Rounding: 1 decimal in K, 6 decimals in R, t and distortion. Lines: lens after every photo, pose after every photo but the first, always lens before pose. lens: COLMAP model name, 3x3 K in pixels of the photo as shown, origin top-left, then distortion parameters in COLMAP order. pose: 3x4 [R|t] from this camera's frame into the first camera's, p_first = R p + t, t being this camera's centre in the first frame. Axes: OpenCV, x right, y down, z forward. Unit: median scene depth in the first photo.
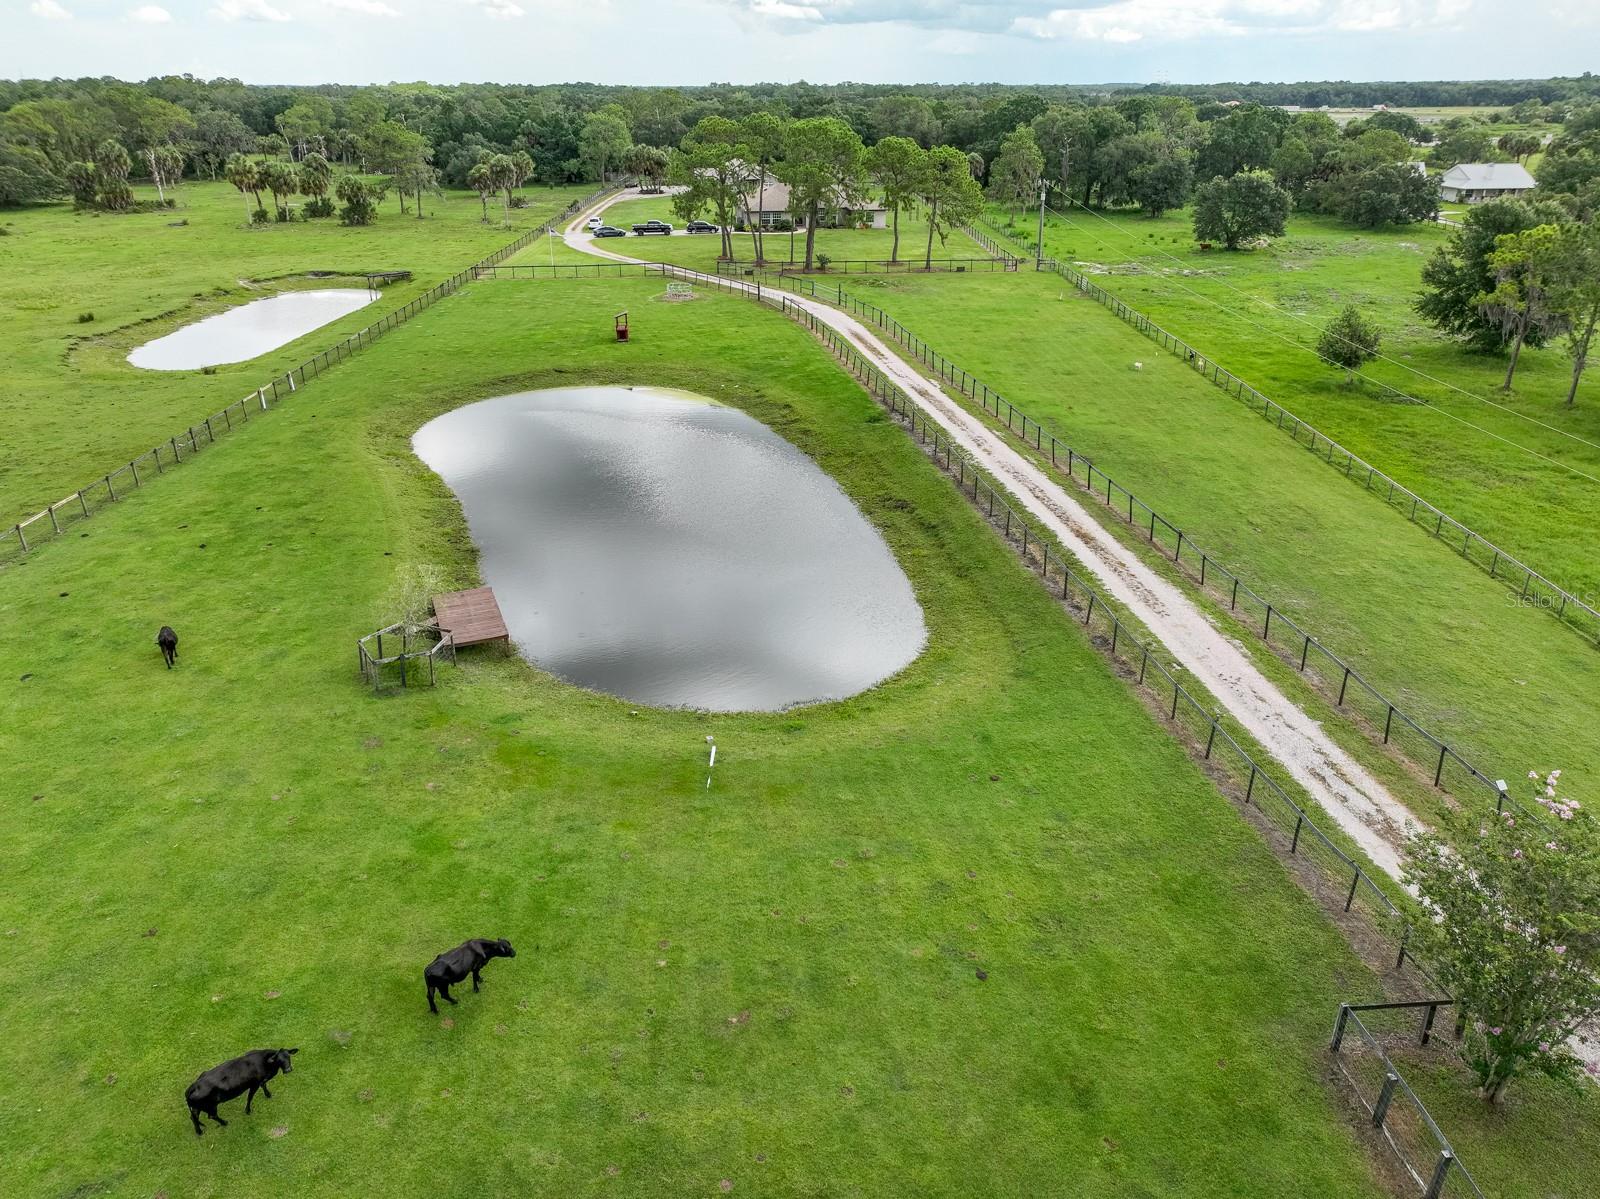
lens RADIAL K [[1126.0, 0, 803.3], [0, 1126.0, 588.0], [0, 0, 1]] dist [-0.002070, 0.017331]
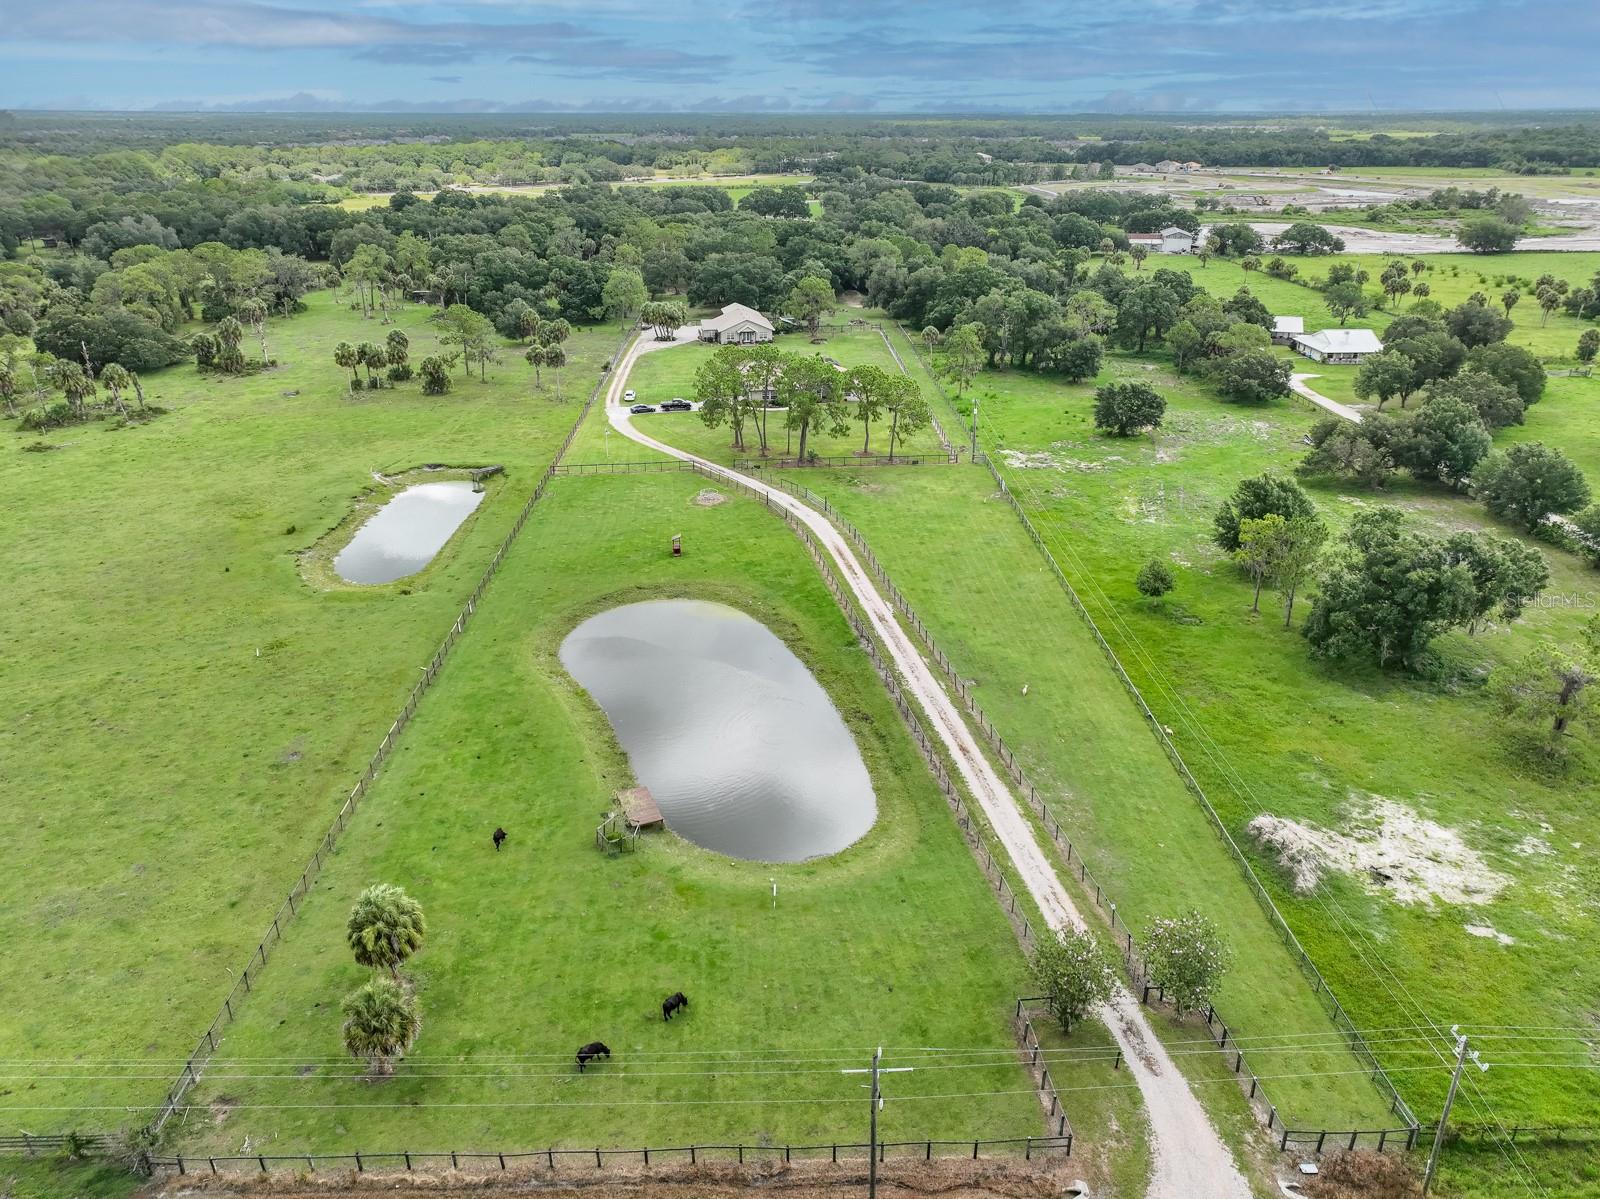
lens RADIAL K [[1126.0, 0, 801.3], [0, 1126.0, 603.3], [0, 0, 1]] dist [-0.002070, 0.017331]
pose [[0.999869, -0.006211, 0.014970, -0.040845], [0.006241, 0.999979, -0.001901, -0.277408], [-0.014958, 0.001994, 0.999886, -0.814971]]
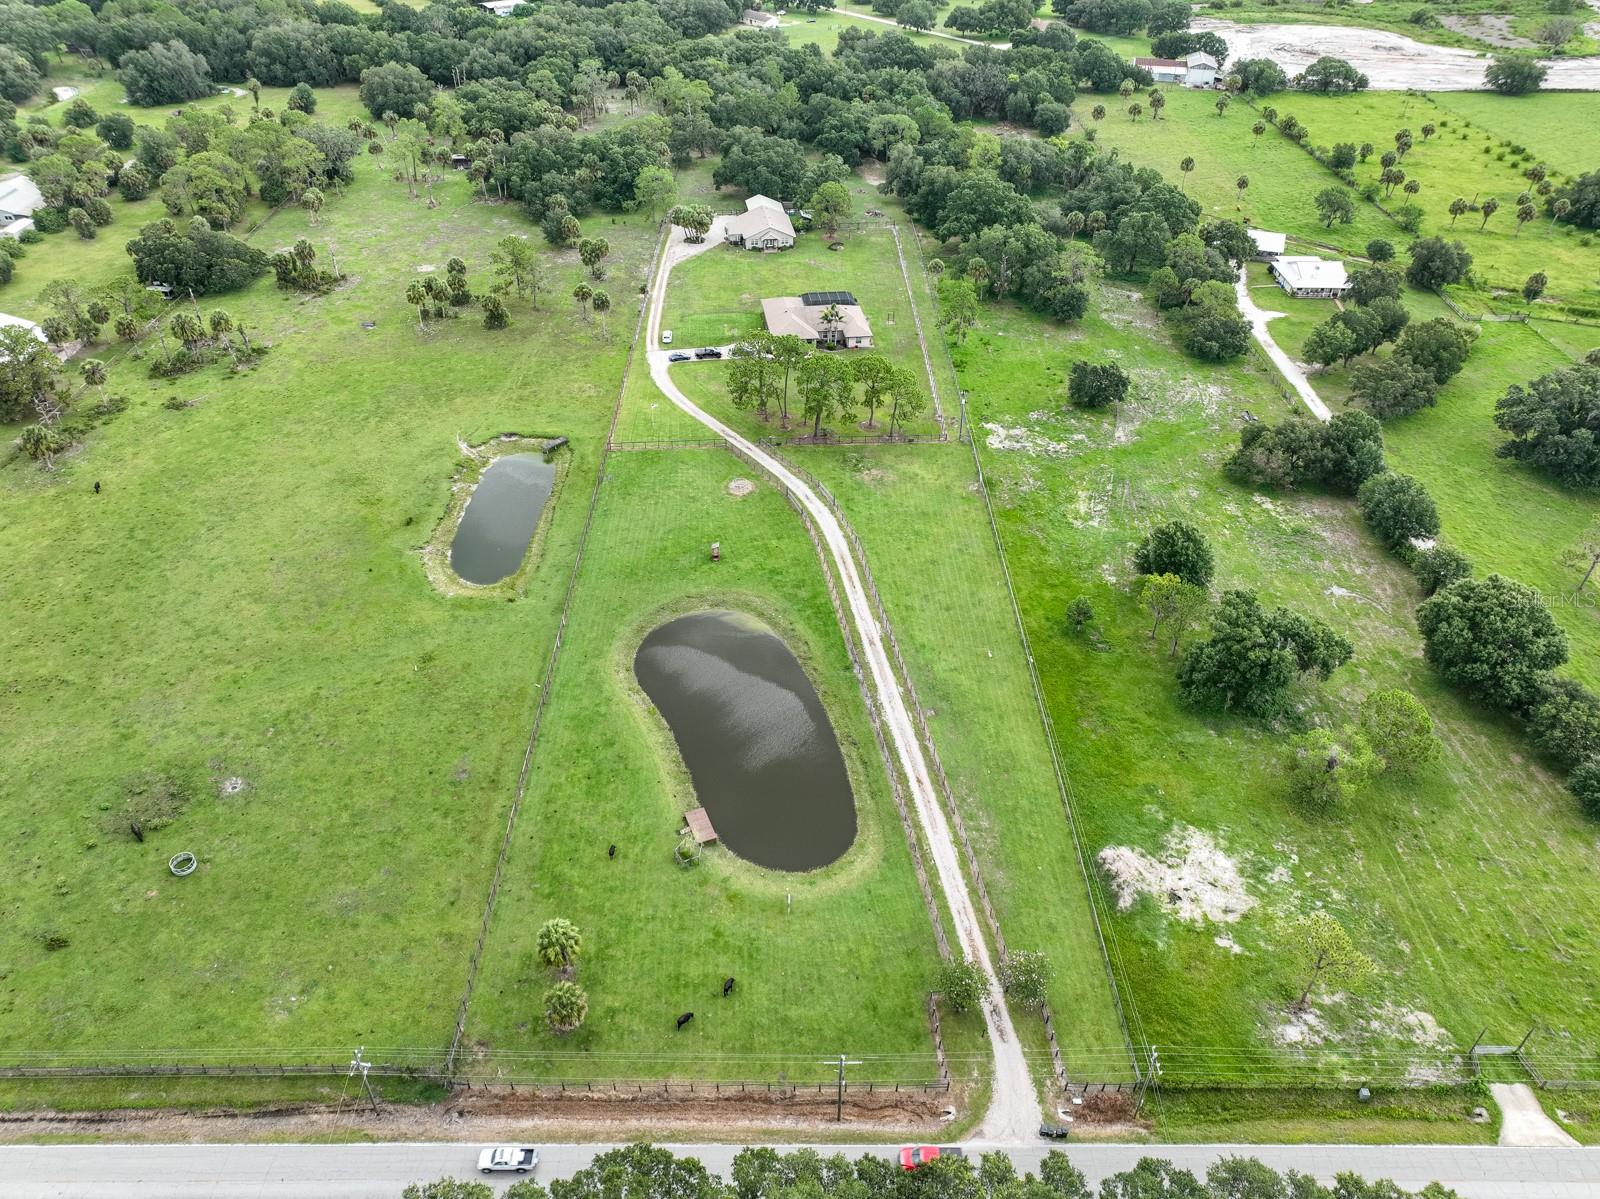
lens RADIAL K [[1126.0, 0, 801.2], [0, 1126.0, 600.8], [0, 0, 1]] dist [-0.002070, 0.017331]
pose [[0.999929, 0.011500, 0.003029, -0.044927], [-0.011891, 0.969953, 0.243001, -1.092301], [-0.000143, -0.243020, 0.970021, -1.472460]]
